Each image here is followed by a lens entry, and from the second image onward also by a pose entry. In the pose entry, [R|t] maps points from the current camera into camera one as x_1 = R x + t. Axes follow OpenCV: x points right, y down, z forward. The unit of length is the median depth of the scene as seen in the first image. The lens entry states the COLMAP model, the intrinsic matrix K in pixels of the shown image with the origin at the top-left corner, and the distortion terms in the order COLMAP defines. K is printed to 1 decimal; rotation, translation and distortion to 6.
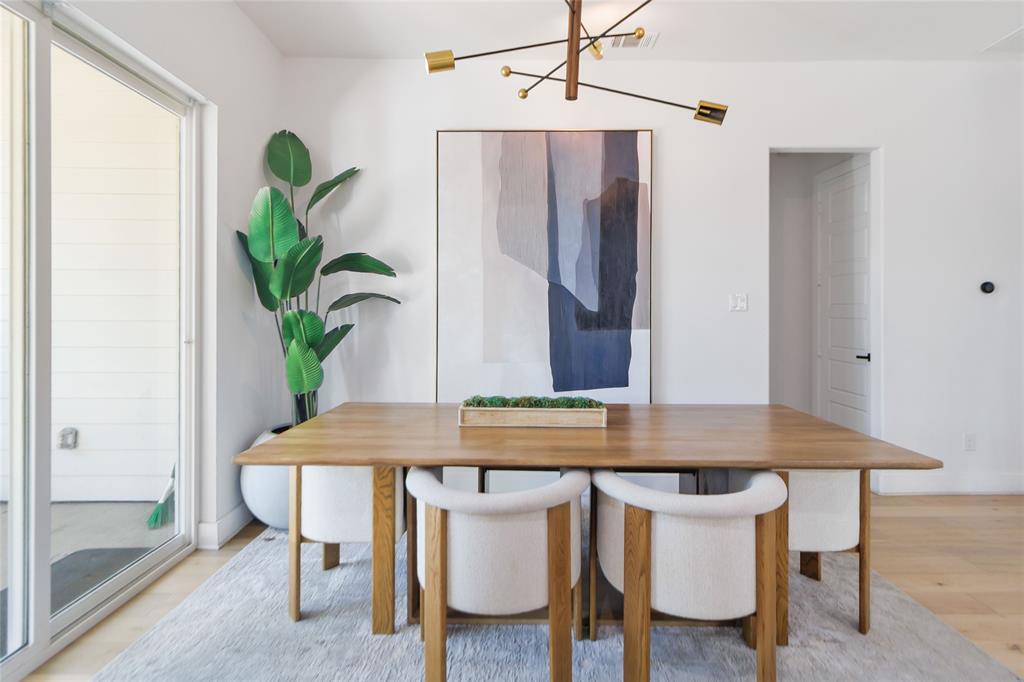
lens RADIAL K [[477.2, 0, 513.0], [0, 477.2, 330.9], [0, 0, 1]] dist [0.008491, -0.002201]
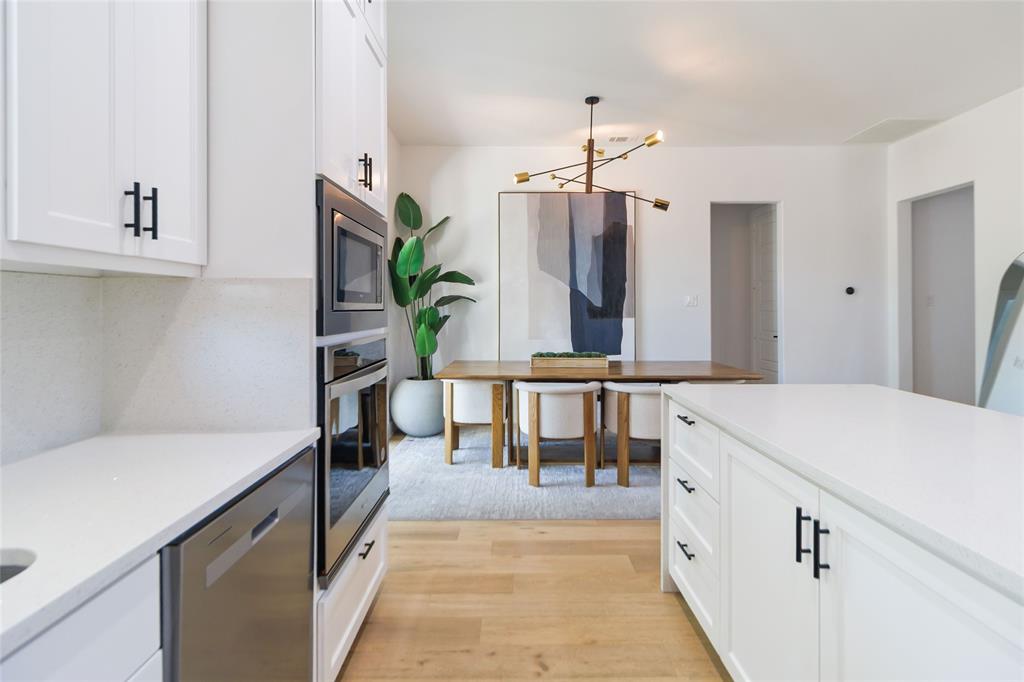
lens RADIAL K [[477.2, 0, 508.9], [0, 477.2, 322.2], [0, 0, 1]] dist [0.008491, -0.002201]
pose [[0.999995, -0.002837, -0.000999, -0.133189], [0.002827, 0.999946, -0.009986, 0.026500], [0.001027, 0.009983, 0.999950, -0.605977]]
